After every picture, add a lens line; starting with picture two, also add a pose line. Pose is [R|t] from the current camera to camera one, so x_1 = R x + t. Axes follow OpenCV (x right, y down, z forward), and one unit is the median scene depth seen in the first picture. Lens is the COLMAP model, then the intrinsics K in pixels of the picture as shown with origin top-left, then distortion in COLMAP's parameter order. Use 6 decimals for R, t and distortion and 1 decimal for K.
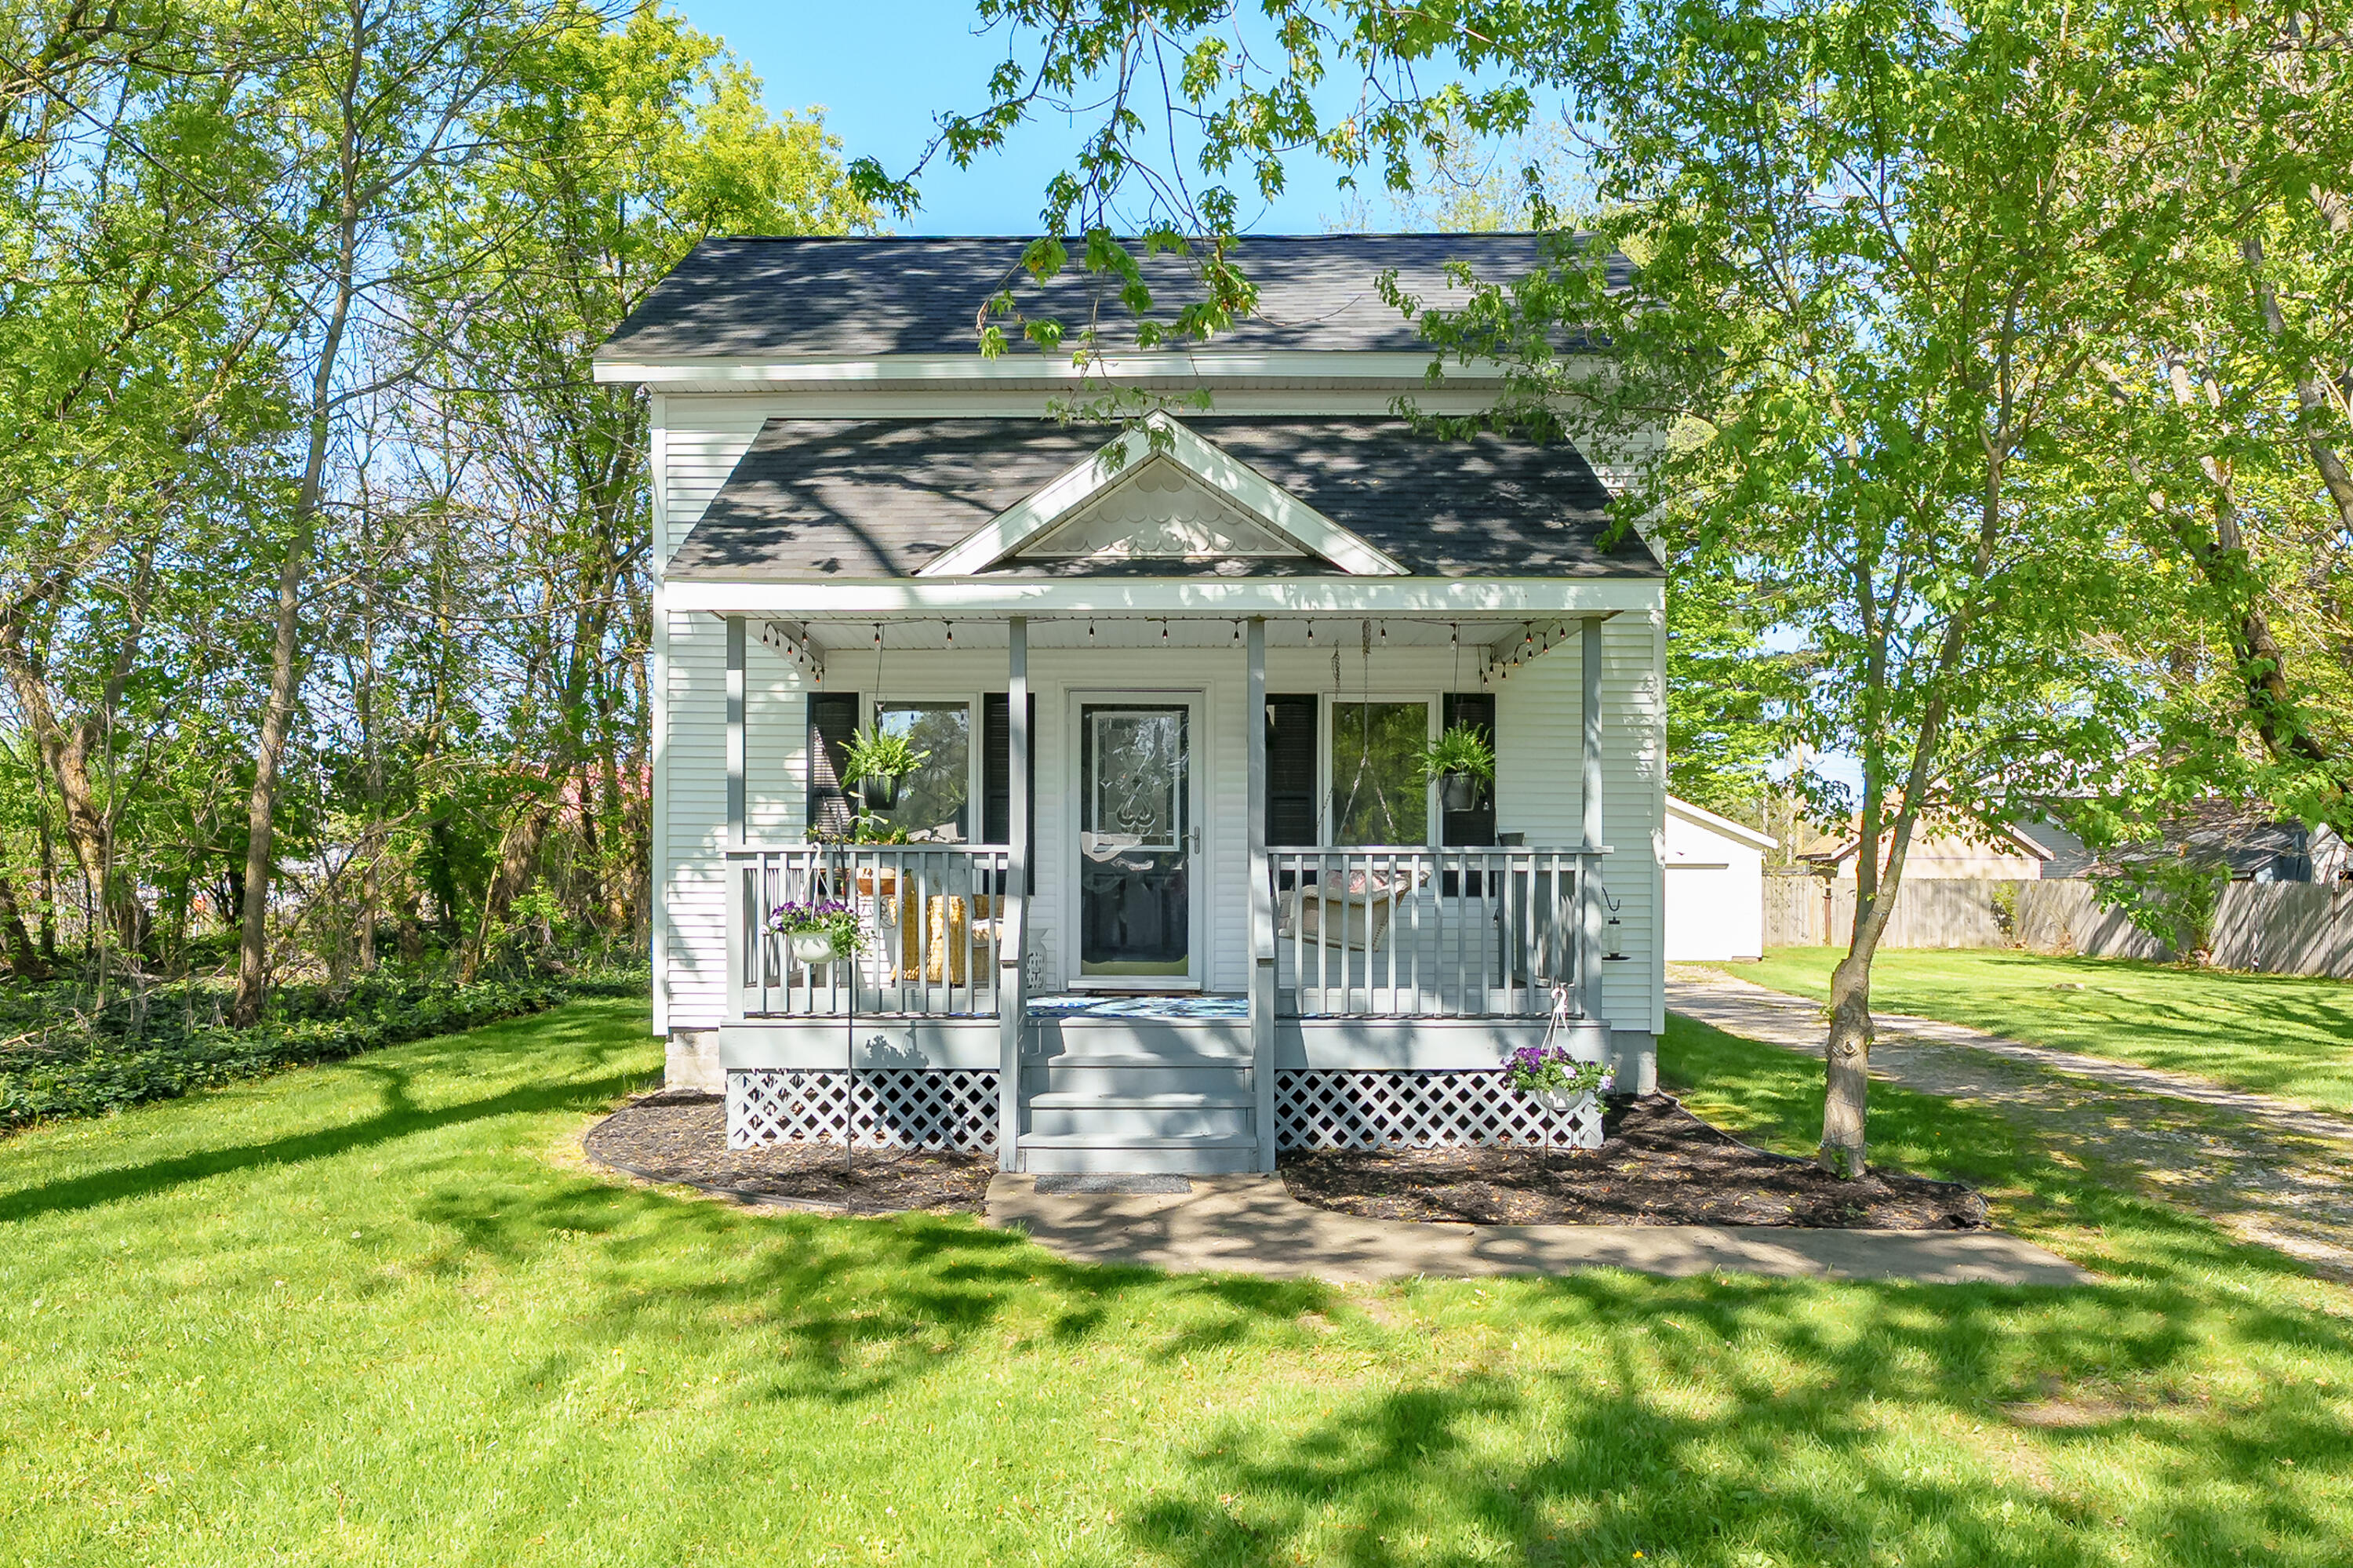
lens RADIAL K [[1438.5, 0, 1176.2], [0, 1438.5, 862.0], [0, 0, 1]] dist [0.005402, -0.000465]
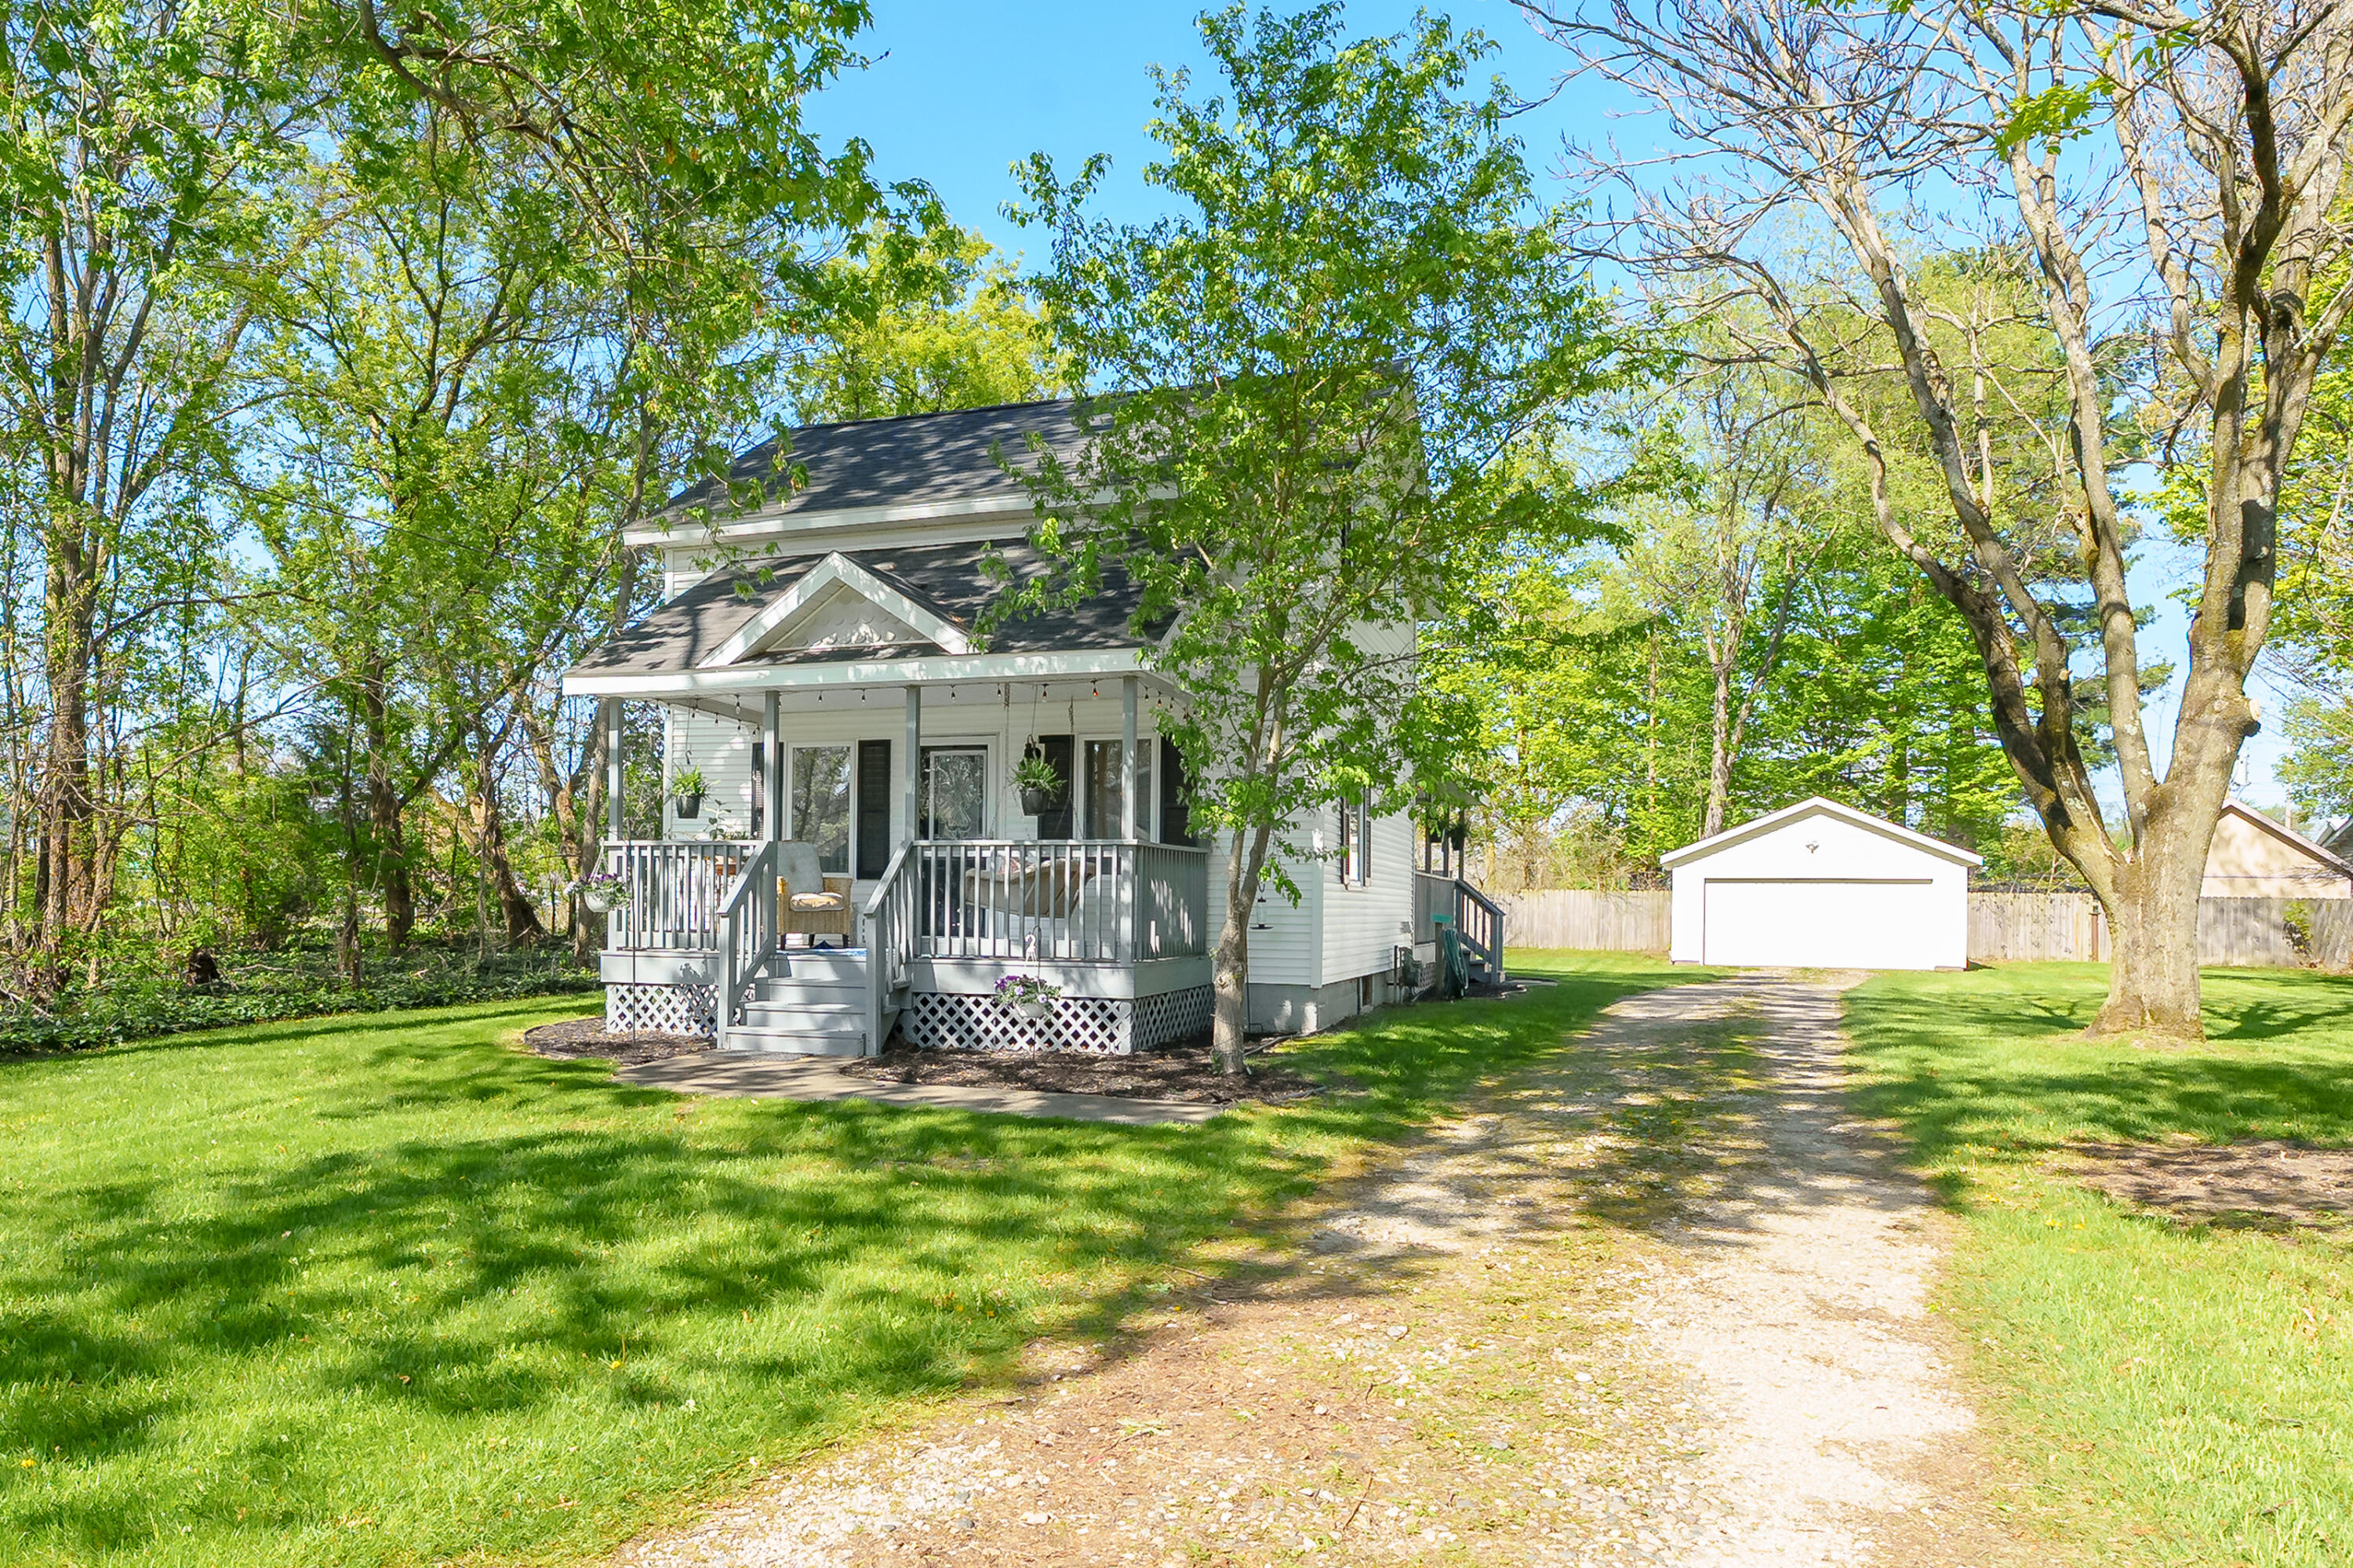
lens RADIAL K [[1216.3, 0, 1179.8], [0, 1216.3, 857.5], [0, 0, 1]] dist [-0.001083, -0.000056]
pose [[0.964657, -0.000444, -0.263507, 0.652707], [-0.004436, 0.999830, -0.017924, 0.027886], [0.263470, 0.018459, 0.964491, -0.129139]]
